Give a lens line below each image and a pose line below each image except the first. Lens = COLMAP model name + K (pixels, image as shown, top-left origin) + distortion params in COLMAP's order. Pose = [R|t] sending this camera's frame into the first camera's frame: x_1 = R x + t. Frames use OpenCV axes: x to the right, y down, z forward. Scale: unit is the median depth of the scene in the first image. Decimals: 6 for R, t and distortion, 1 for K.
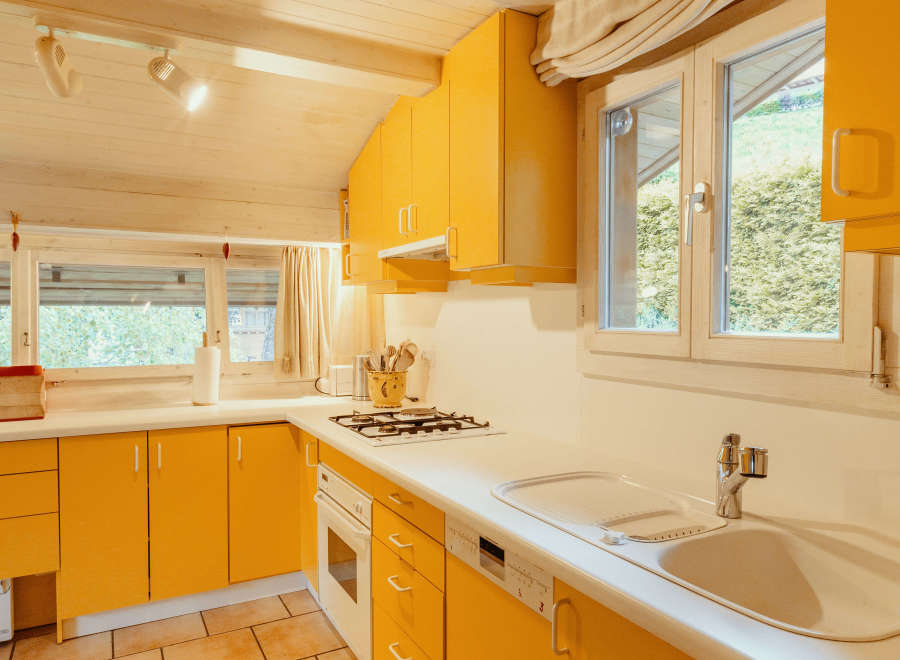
lens RADIAL K [[628.7, 0, 450.0], [0, 628.7, 330.0], [0, 0, 1]] dist [-0.003744, -0.000746]
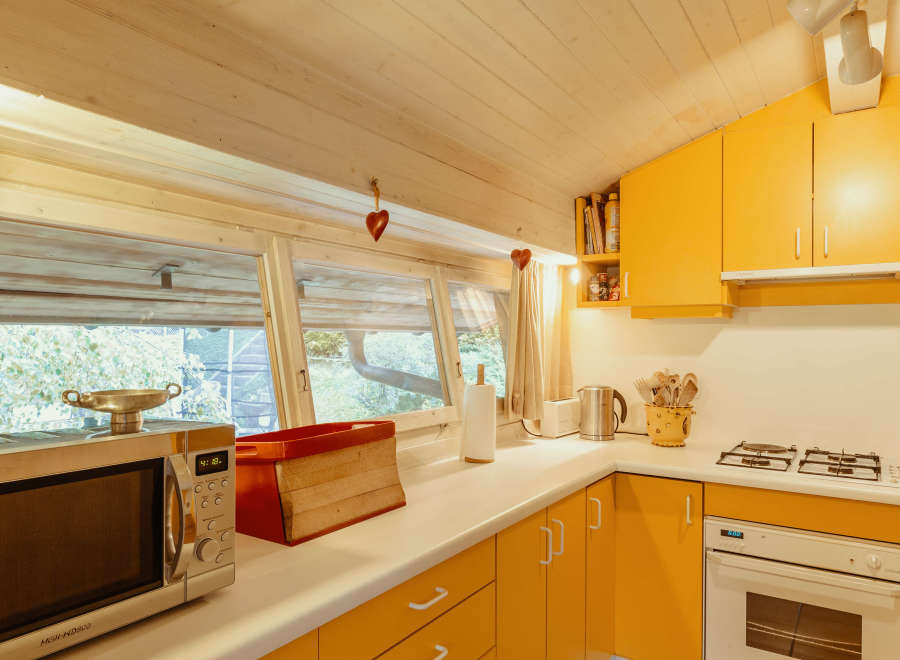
lens RADIAL K [[628.7, 0, 450.0], [0, 628.7, 330.0], [0, 0, 1]] dist [-0.003744, -0.000746]
pose [[0.878883, 0.010726, 0.476917, -0.806624], [0.007779, 0.999292, -0.036811, -0.010966], [-0.476974, 0.036062, 0.878177, 0.361690]]
